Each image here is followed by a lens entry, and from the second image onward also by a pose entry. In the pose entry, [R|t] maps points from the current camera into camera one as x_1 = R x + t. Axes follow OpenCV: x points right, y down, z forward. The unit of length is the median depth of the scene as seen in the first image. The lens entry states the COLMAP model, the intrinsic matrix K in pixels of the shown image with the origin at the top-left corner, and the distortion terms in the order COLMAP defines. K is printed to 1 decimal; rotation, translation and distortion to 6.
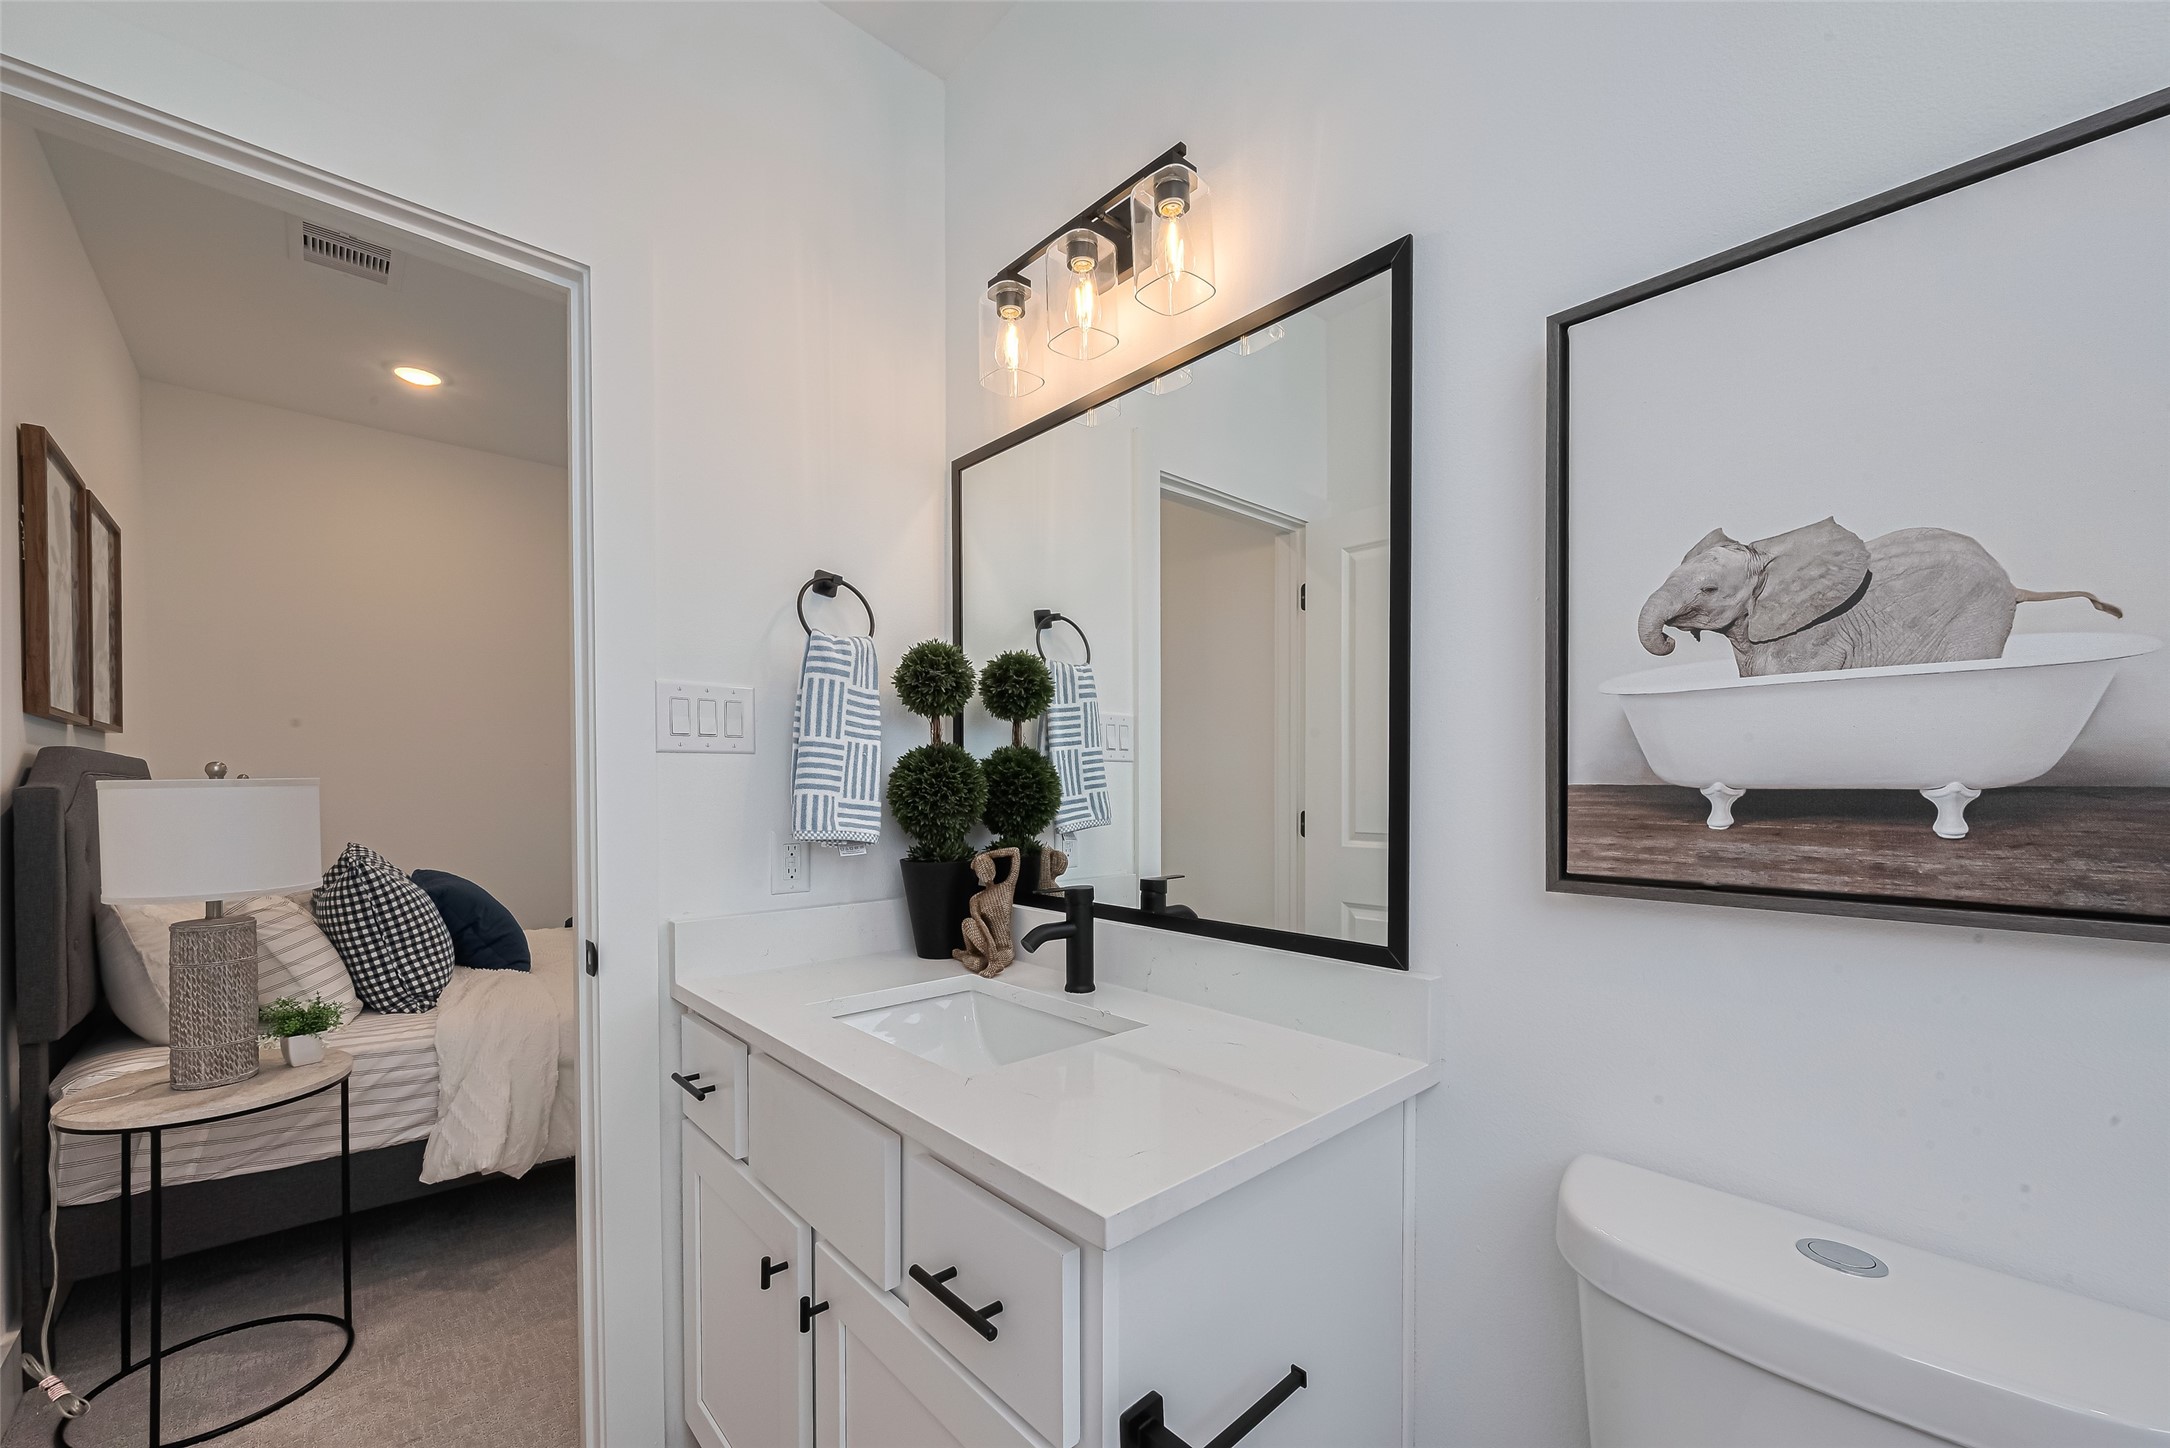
lens RADIAL K [[874.7, 0, 1092.1], [0, 874.7, 786.1], [0, 0, 1]] dist [-0.000442, -0.000009]
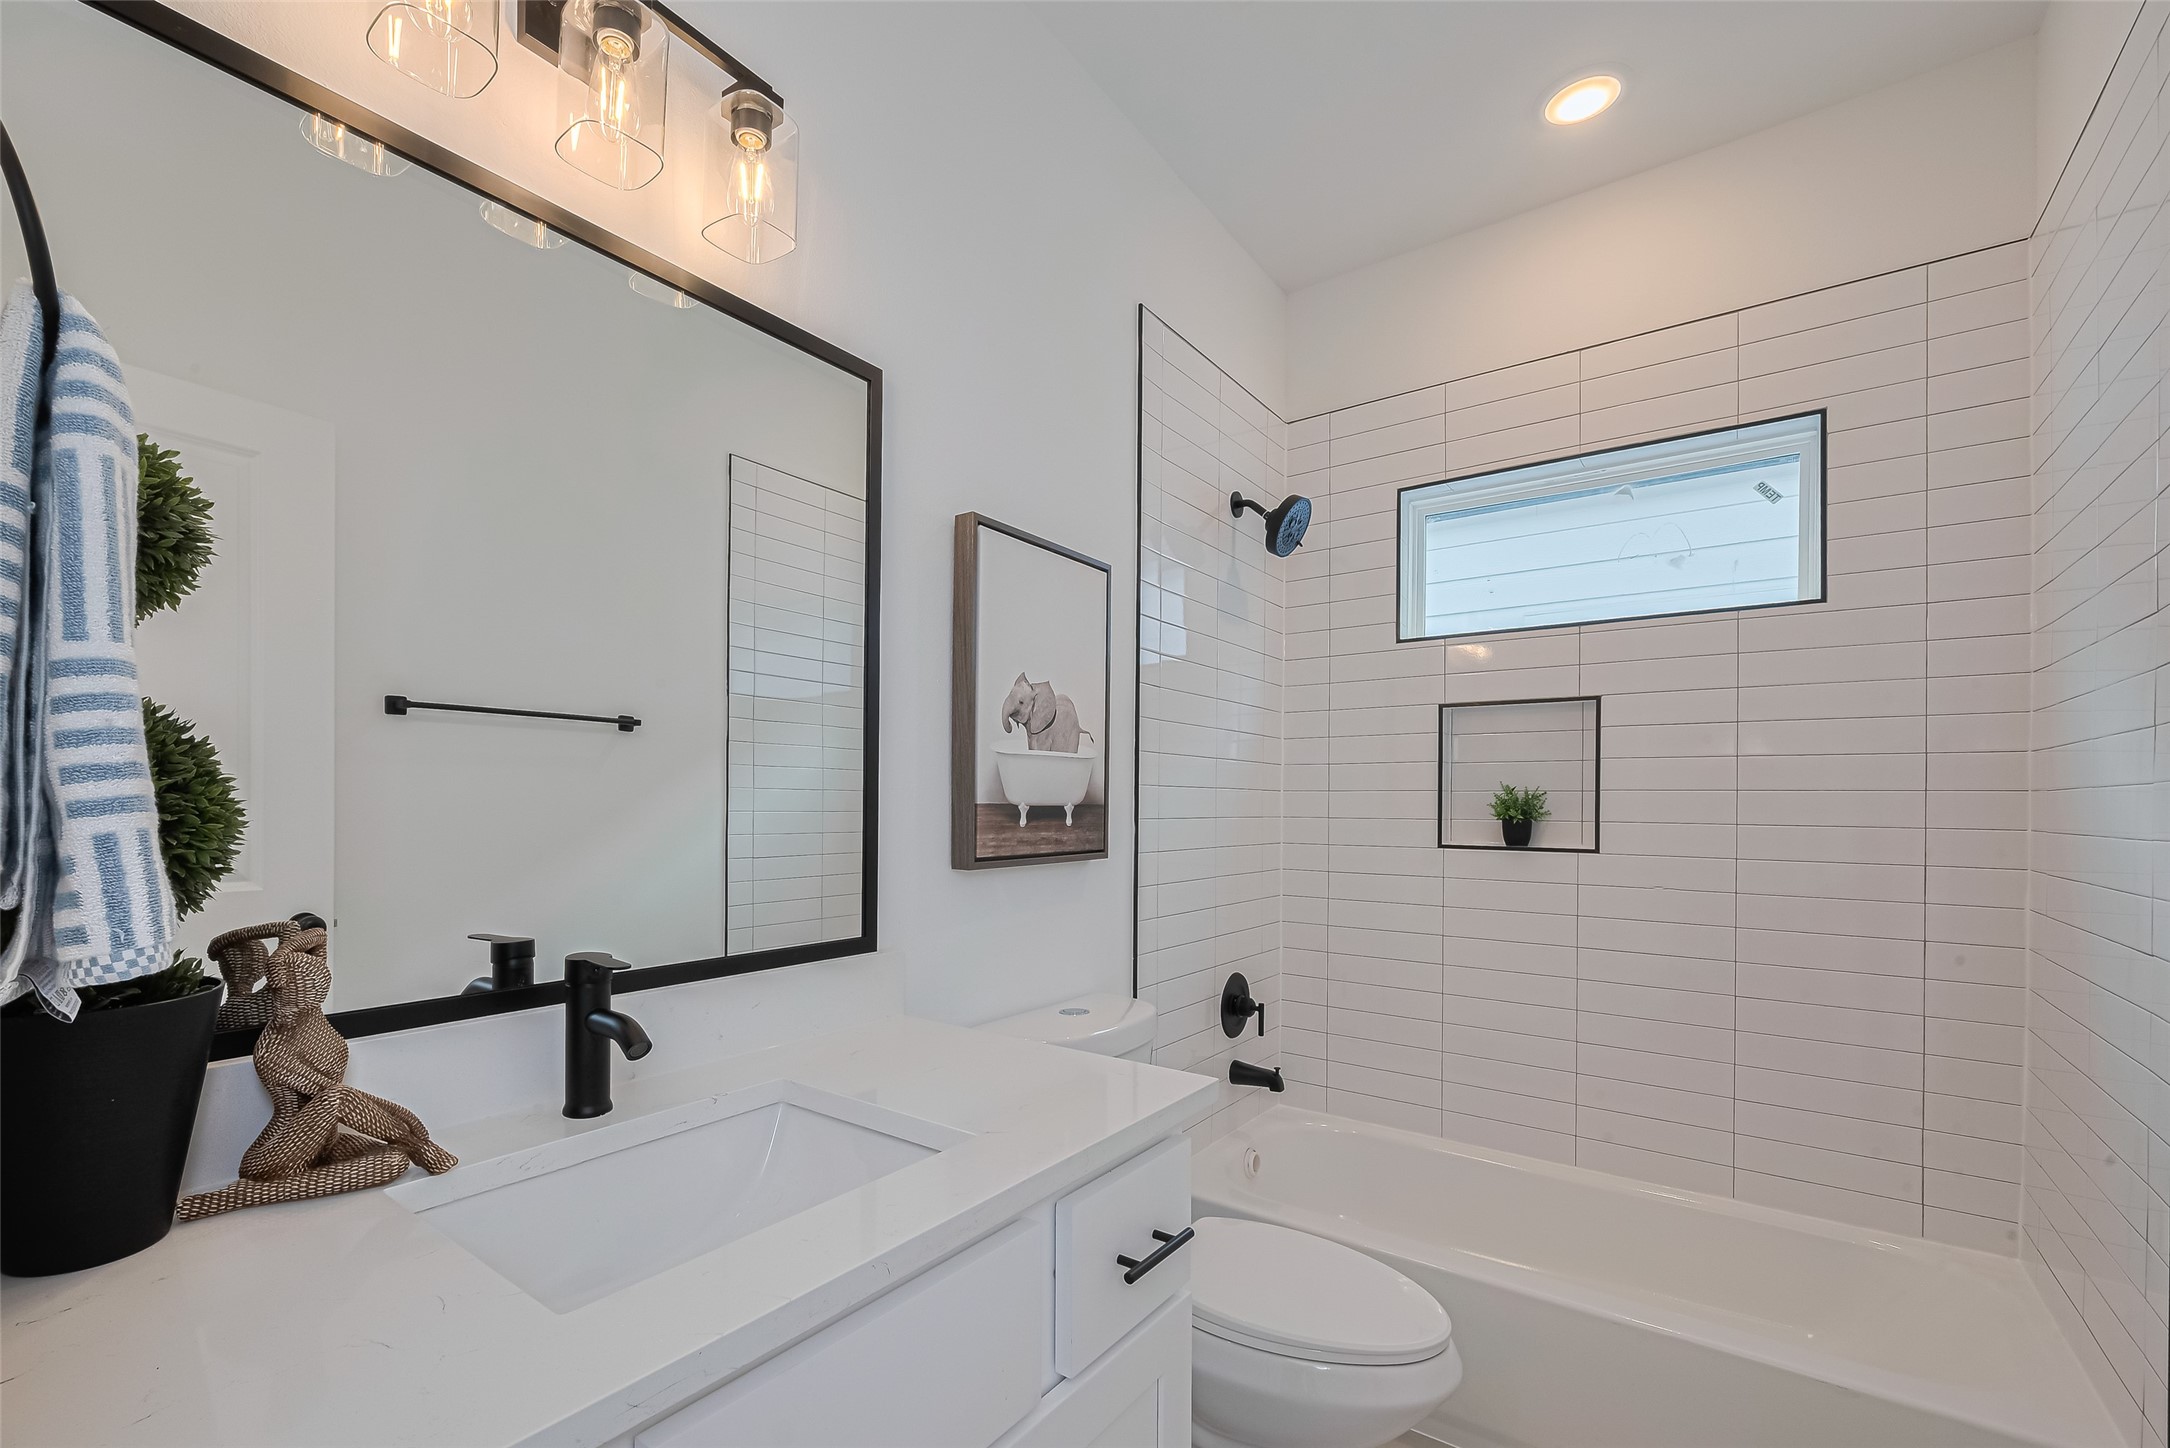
lens RADIAL K [[952.2, 0, 977.4], [0, 952.2, 801.7], [0, 0, 1]] dist [0.000079, -0.000325]
pose [[-0.161577, 0.000619, 0.986860, -1.372621], [-0.000485, 1.000000, -0.000706, -0.004544], [-0.986860, -0.000592, -0.161577, 1.458091]]
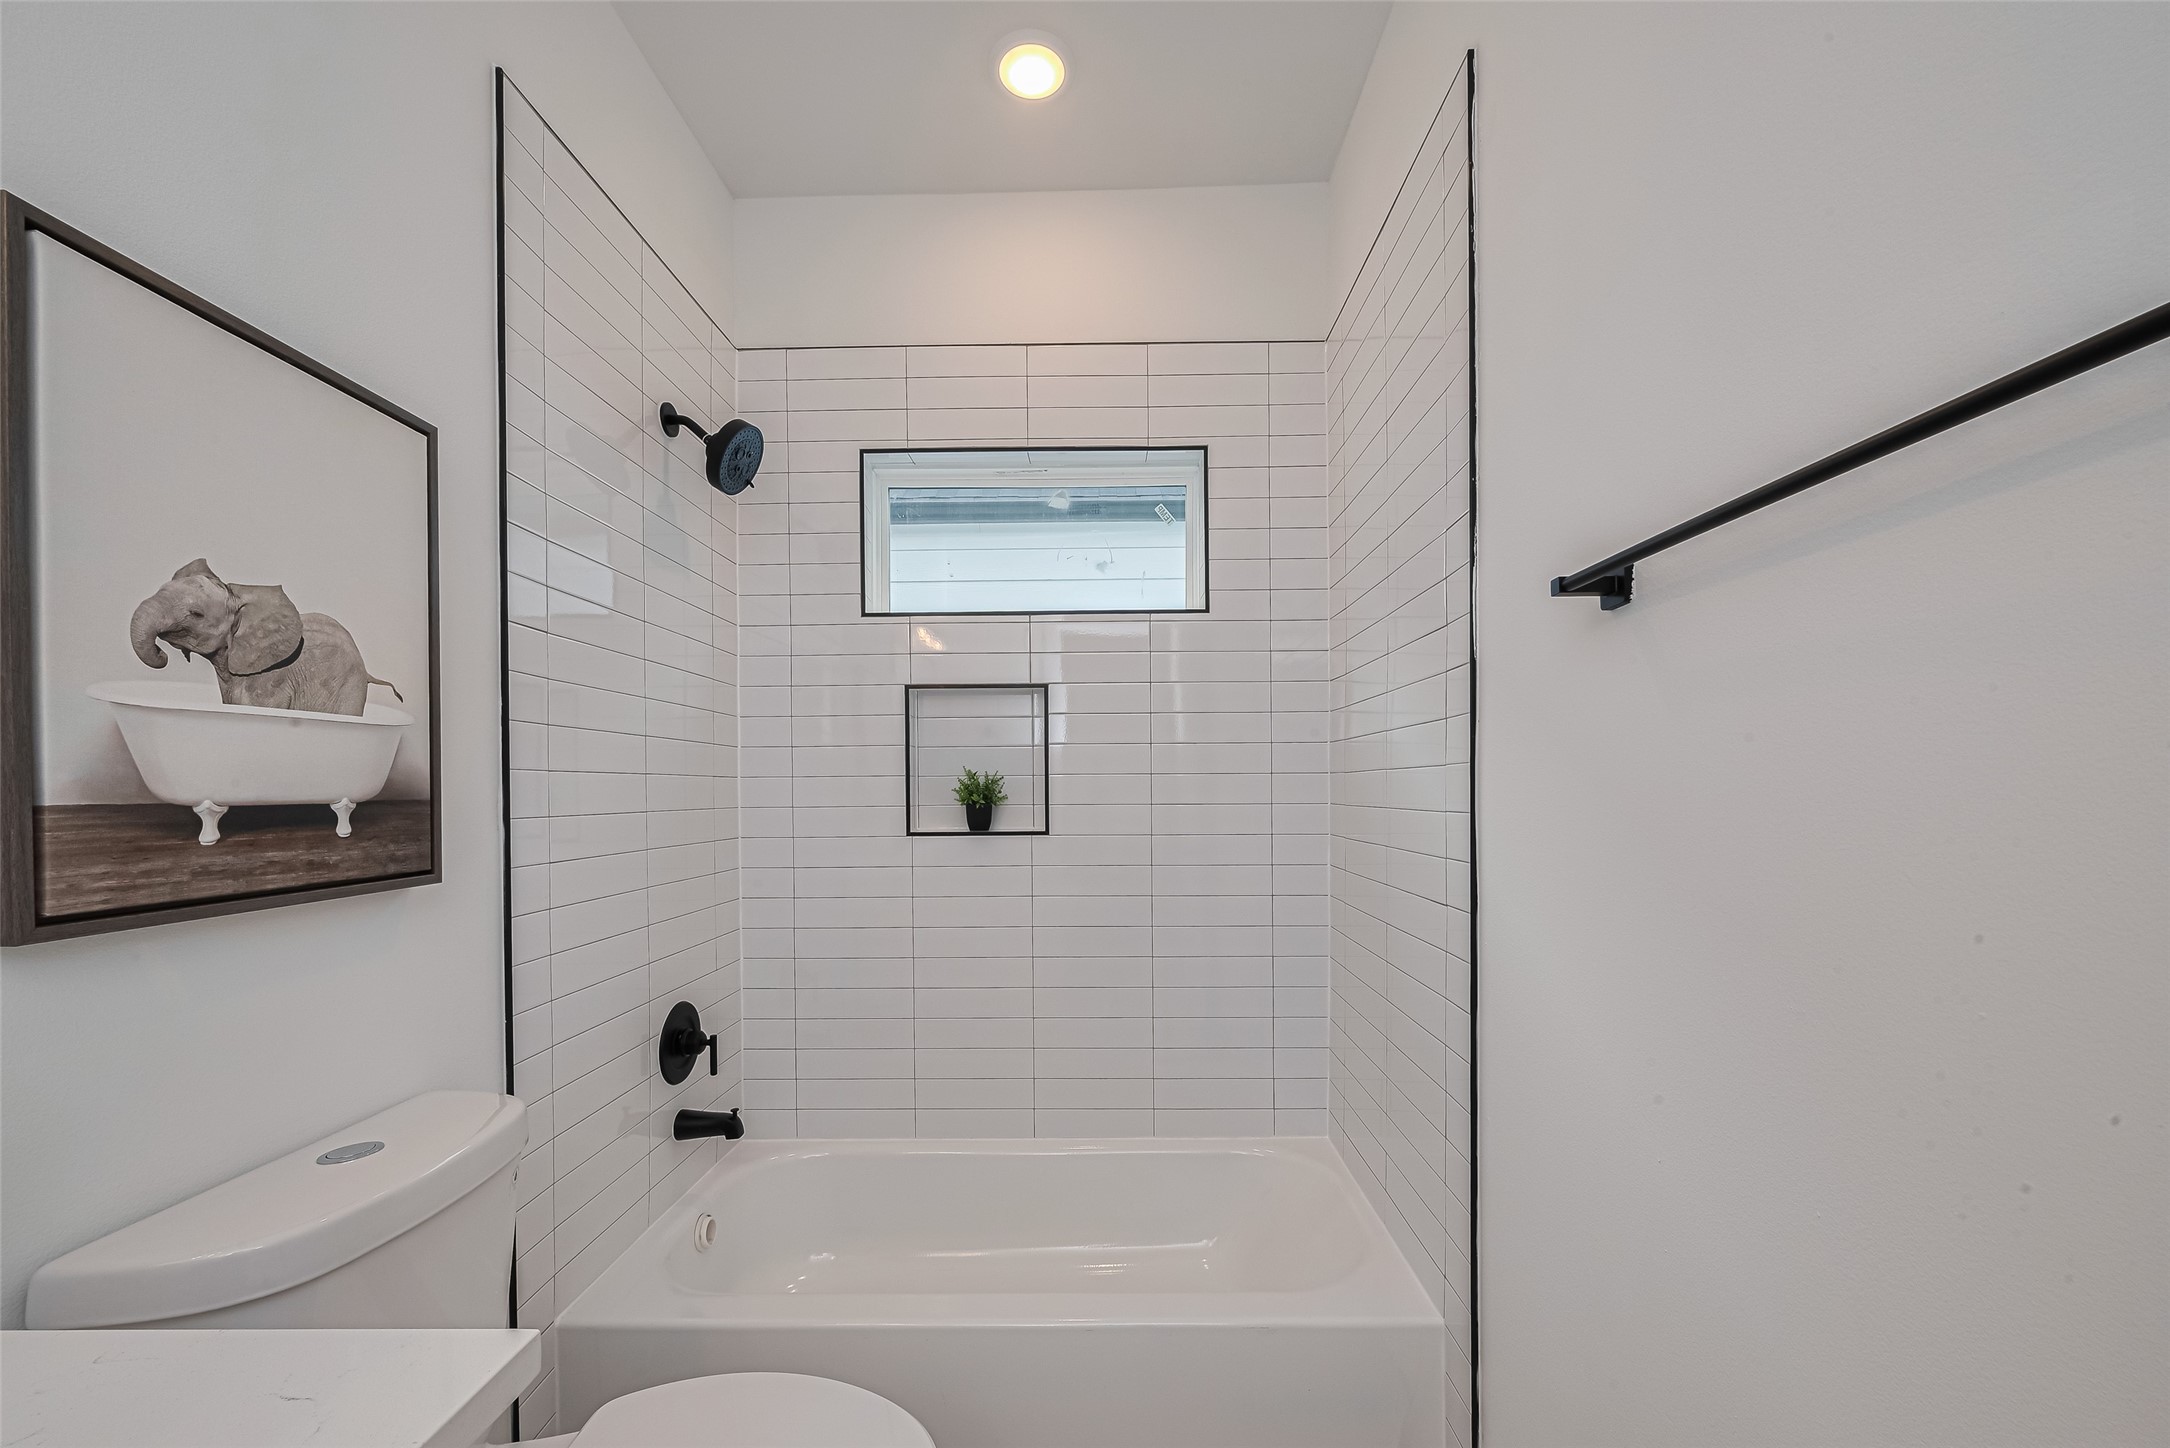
lens RADIAL K [[864.3, 0, 1093.8], [0, 864.3, 794.8], [0, 0, 1]] dist [-0.002461, -0.000134]
pose [[-0.740289, 0.003116, 0.672282, -0.777327], [0.014463, 0.999832, 0.011291, -0.007241], [-0.672134, 0.018082, -0.740209, 1.062161]]
